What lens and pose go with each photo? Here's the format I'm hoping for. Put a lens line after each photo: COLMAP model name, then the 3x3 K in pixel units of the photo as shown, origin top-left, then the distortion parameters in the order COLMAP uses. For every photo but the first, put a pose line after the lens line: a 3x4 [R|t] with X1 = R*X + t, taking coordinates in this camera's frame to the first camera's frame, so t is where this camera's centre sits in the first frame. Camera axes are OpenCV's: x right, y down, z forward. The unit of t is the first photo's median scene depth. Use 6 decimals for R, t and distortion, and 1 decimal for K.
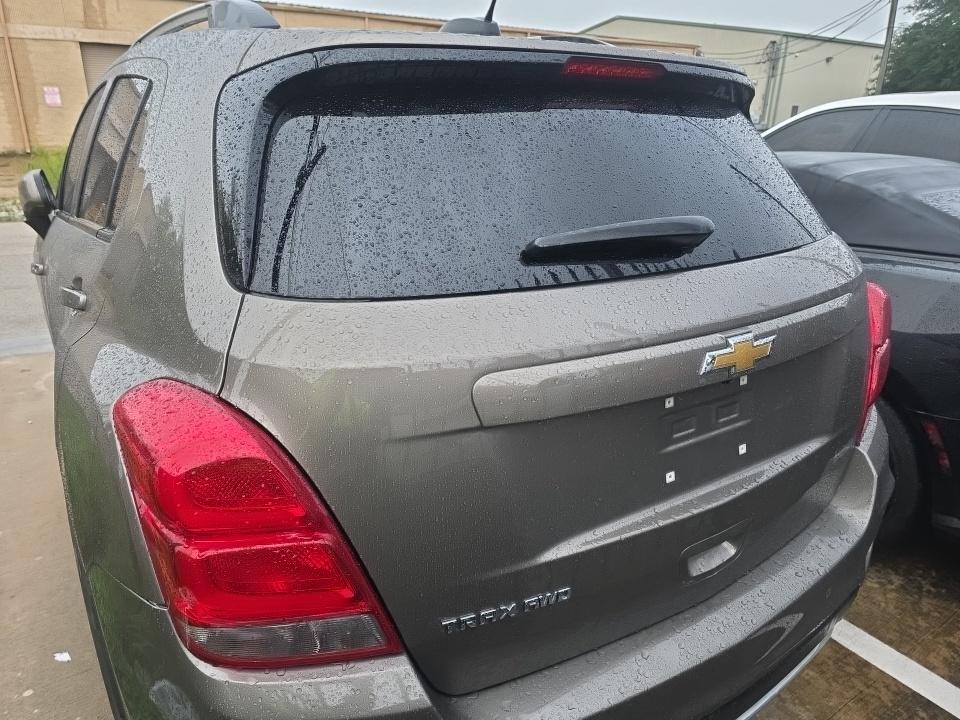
lens RADIAL K [[636.1, 0, 475.8], [0, 636.1, 356.3], [0, 0, 1]] dist [0.042108, -0.038983]
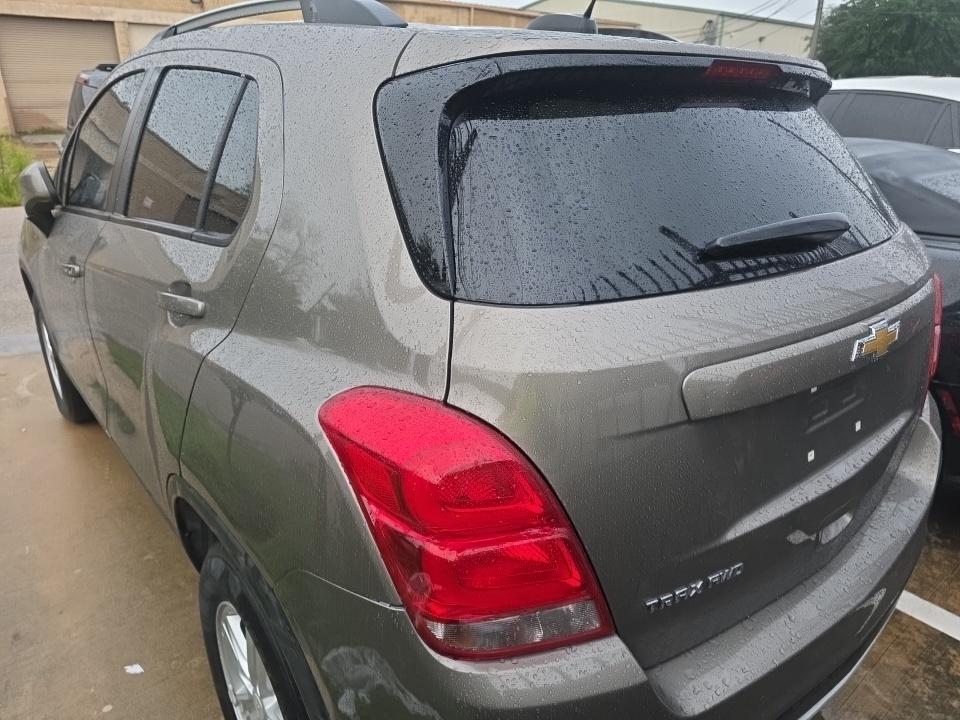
lens RADIAL K [[636.1, 0, 487.1], [0, 636.1, 364.1], [0, 0, 1]] dist [0.042108, -0.038983]
pose [[0.994300, -0.040567, 0.098602, -0.358680], [0.036558, 0.998443, 0.042138, -0.033409], [-0.100158, -0.038293, 0.994234, -0.019321]]
